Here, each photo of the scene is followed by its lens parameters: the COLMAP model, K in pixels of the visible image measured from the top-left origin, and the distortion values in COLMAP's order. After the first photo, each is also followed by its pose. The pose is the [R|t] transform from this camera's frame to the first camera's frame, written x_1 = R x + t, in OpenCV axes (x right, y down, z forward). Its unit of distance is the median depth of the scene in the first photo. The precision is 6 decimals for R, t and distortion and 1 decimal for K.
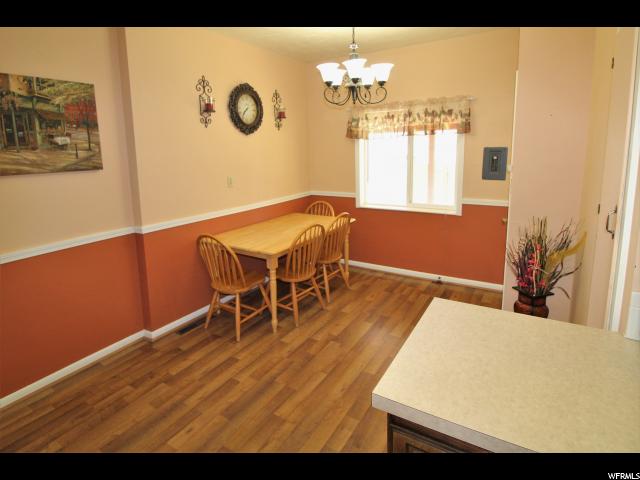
lens RADIAL K [[320.1, 0, 315.9], [0, 320.1, 238.6], [0, 0, 1]] dist [0.001462, -0.011643]
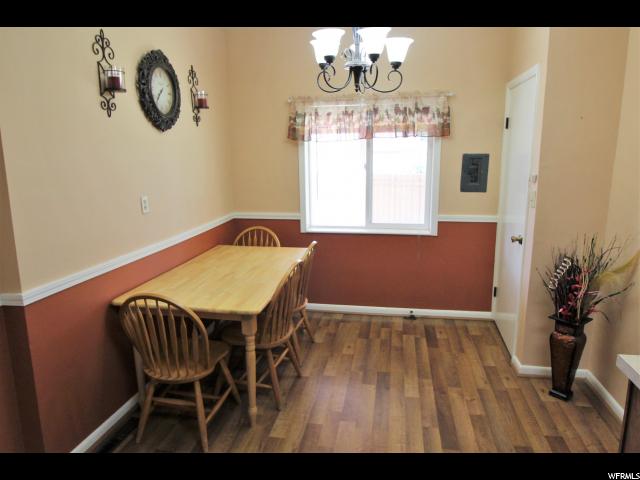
lens RADIAL K [[397.9, 0, 320.3], [0, 397.9, 273.3], [0, 0, 1]] dist [-0.008302, -0.002983]
pose [[0.937827, -0.091606, 0.334797, -0.206424], [0.087007, 0.995793, 0.028742, -0.032627], [-0.336022, 0.002174, 0.941852, 0.134147]]
